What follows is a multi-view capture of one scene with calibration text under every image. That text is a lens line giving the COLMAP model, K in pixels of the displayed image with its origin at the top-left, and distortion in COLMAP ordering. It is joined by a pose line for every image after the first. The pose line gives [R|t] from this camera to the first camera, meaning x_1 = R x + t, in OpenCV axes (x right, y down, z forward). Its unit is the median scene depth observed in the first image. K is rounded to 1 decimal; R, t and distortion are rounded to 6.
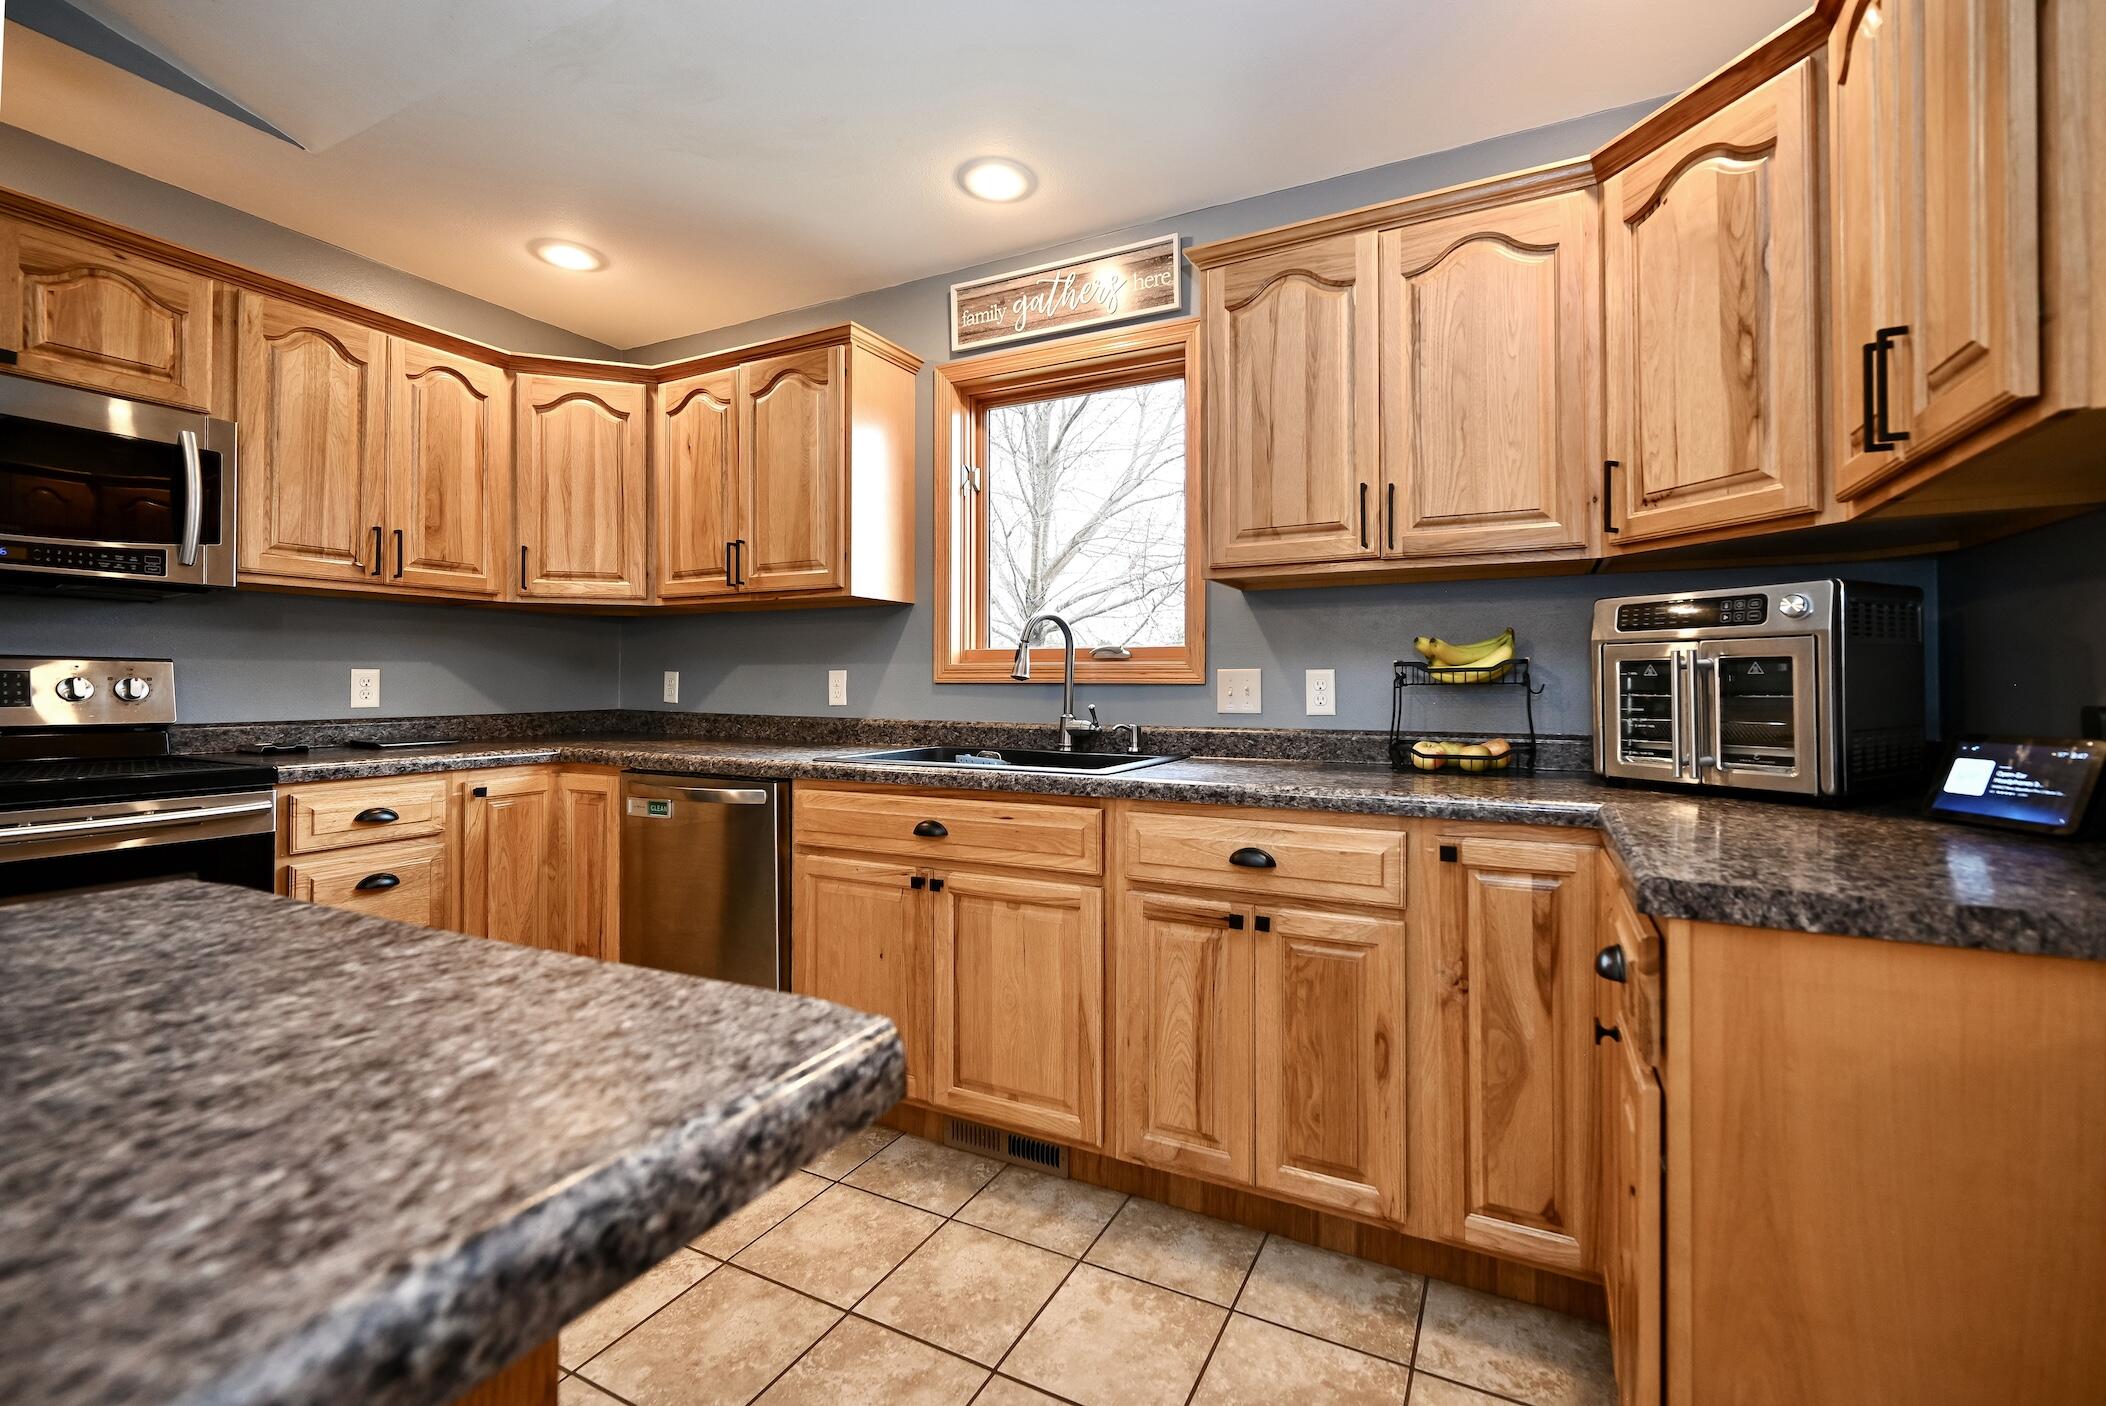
lens RADIAL K [[877.8, 0, 1103.4], [0, 877.8, 677.5], [0, 0, 1]] dist [-0.001014, -0.000017]
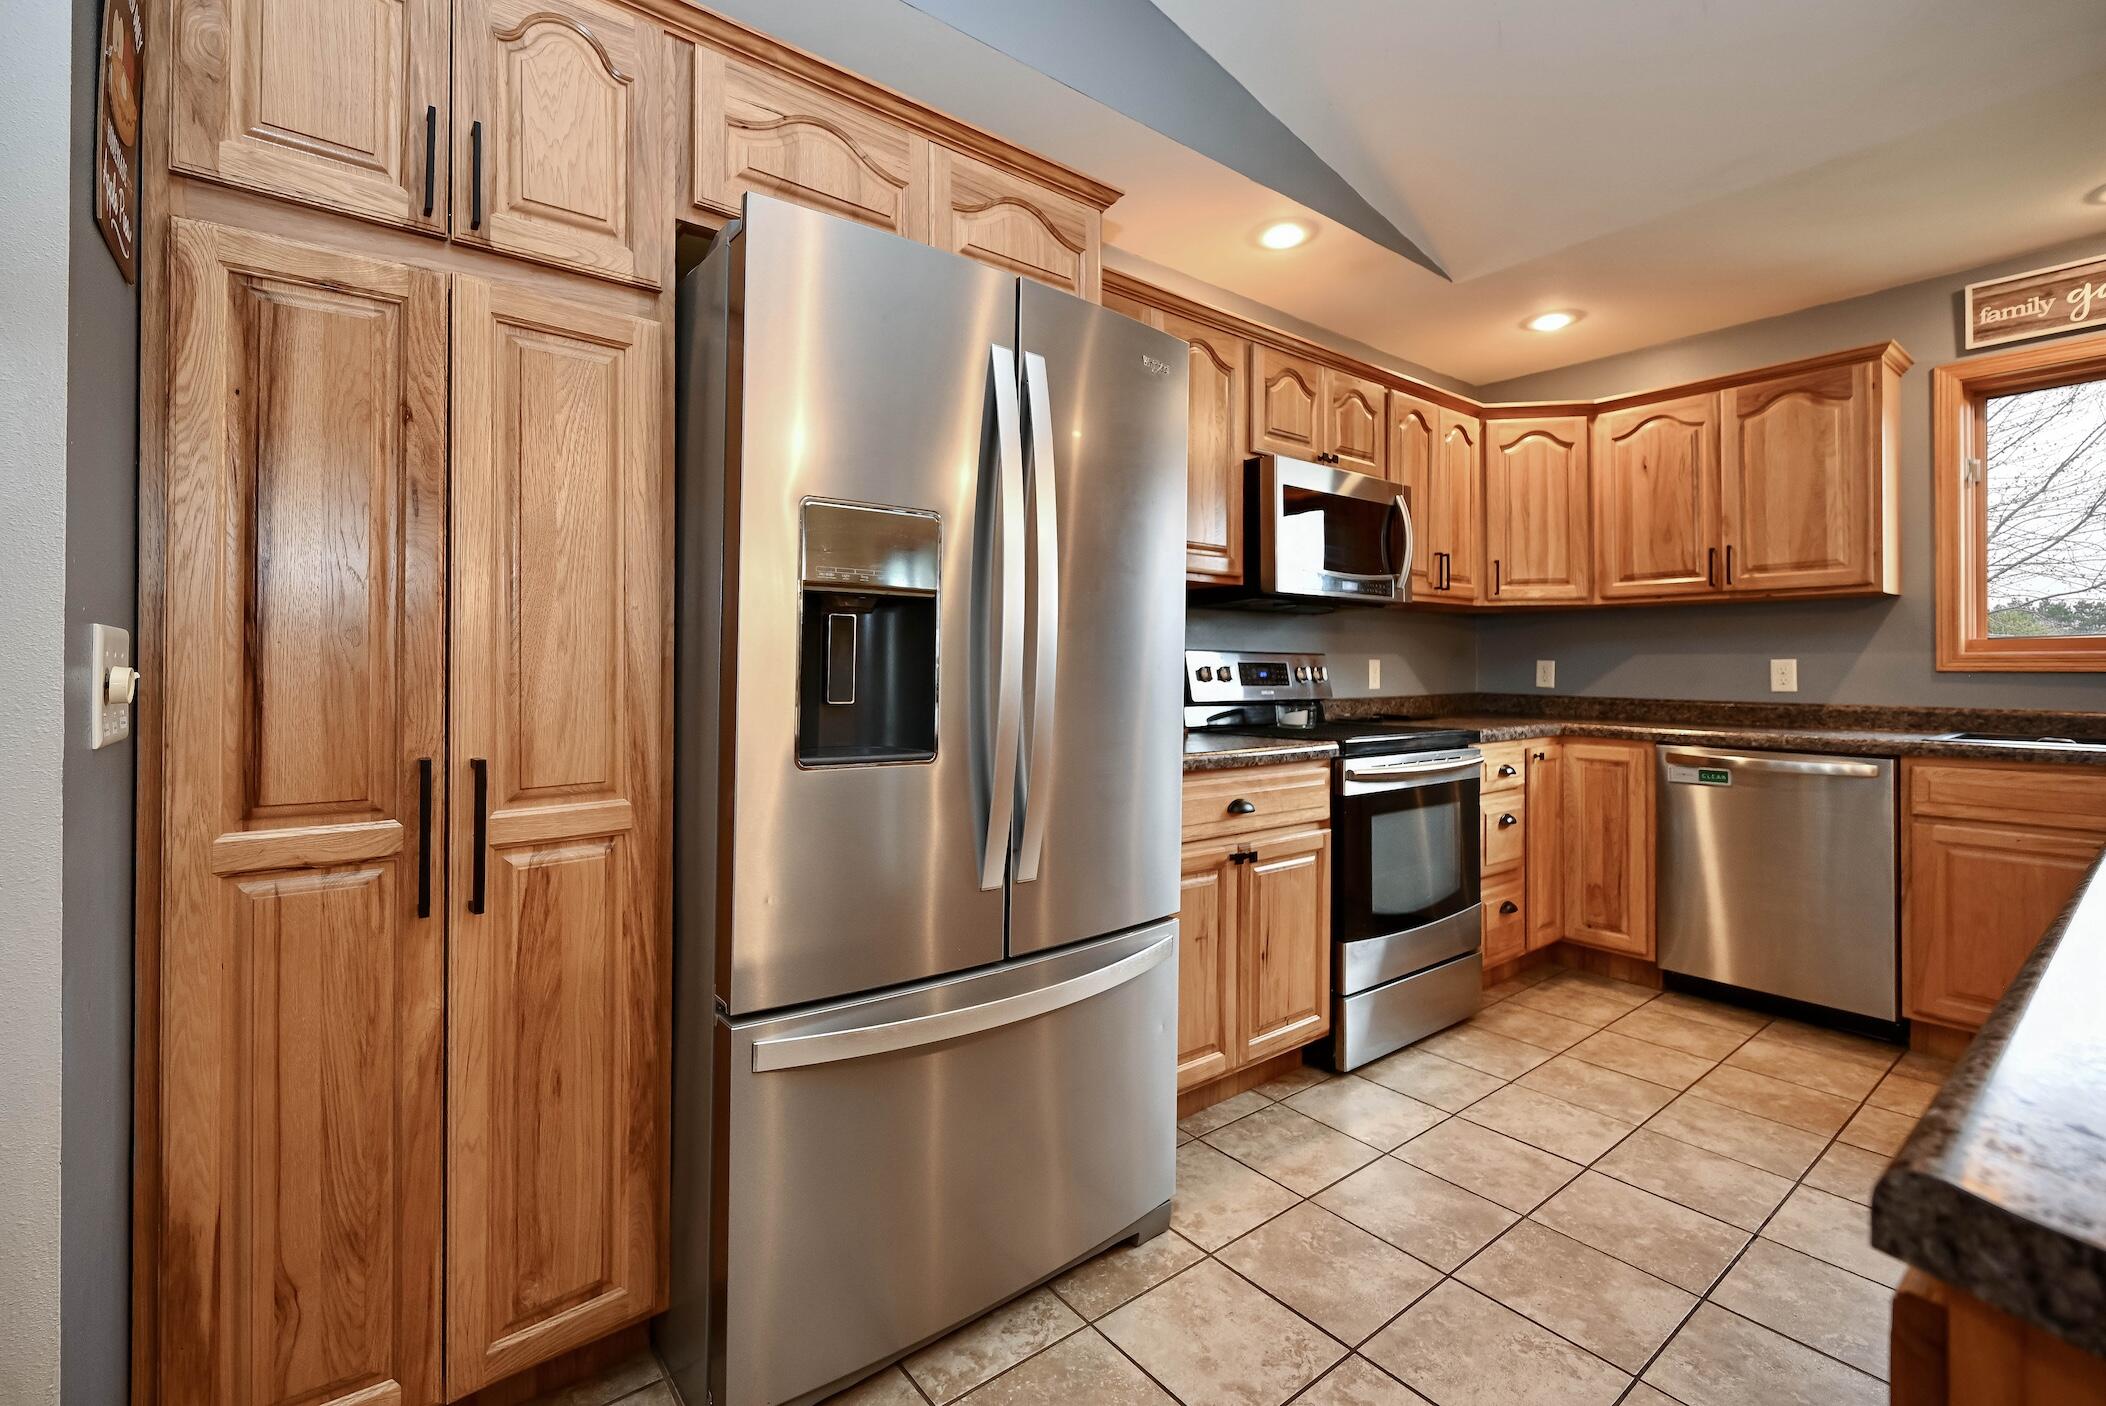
lens RADIAL K [[916.9, 0, 1022.7], [0, 916.9, 662.7], [0, 0, 1]] dist [-0.000228, -0.000075]
pose [[0.893343, -0.001960, -0.449371, -0.862523], [0.001912, 0.999998, -0.000562, -0.006750], [0.449371, -0.000357, 0.893345, -0.583968]]
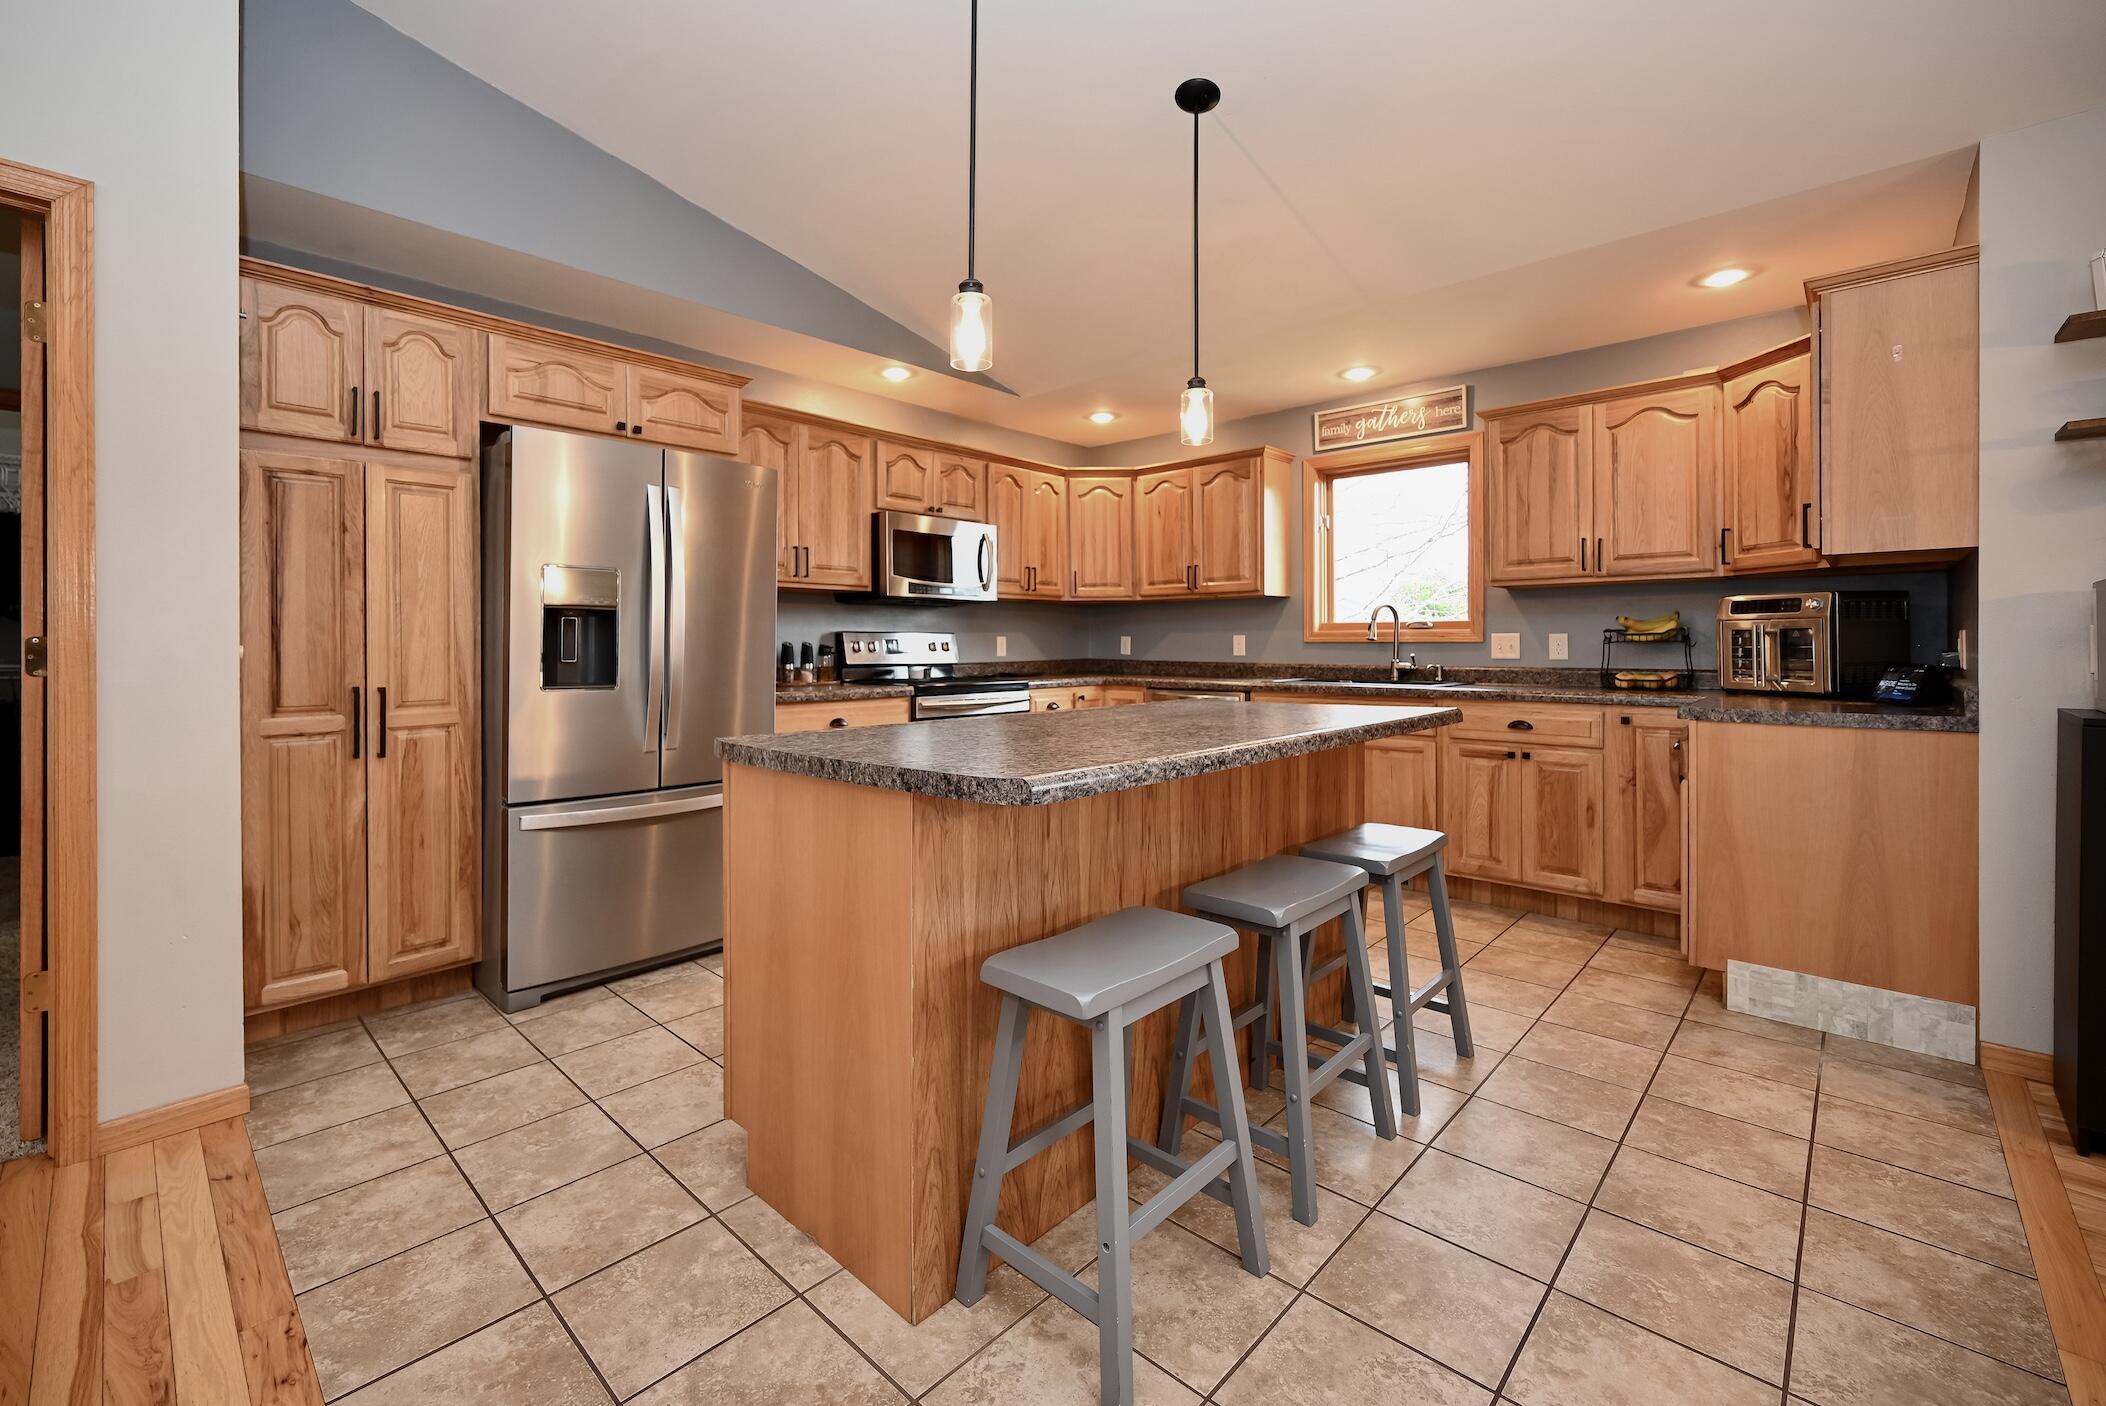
lens RADIAL K [[883.5, 0, 1007.1], [0, 883.5, 645.7], [0, 0, 1]] dist [-0.001099, -0.000081]
pose [[0.948678, -0.003084, -0.316228, -0.253885], [0.006468, 0.999932, 0.009653, -0.009601], [0.316177, -0.011202, 0.948634, -1.081518]]
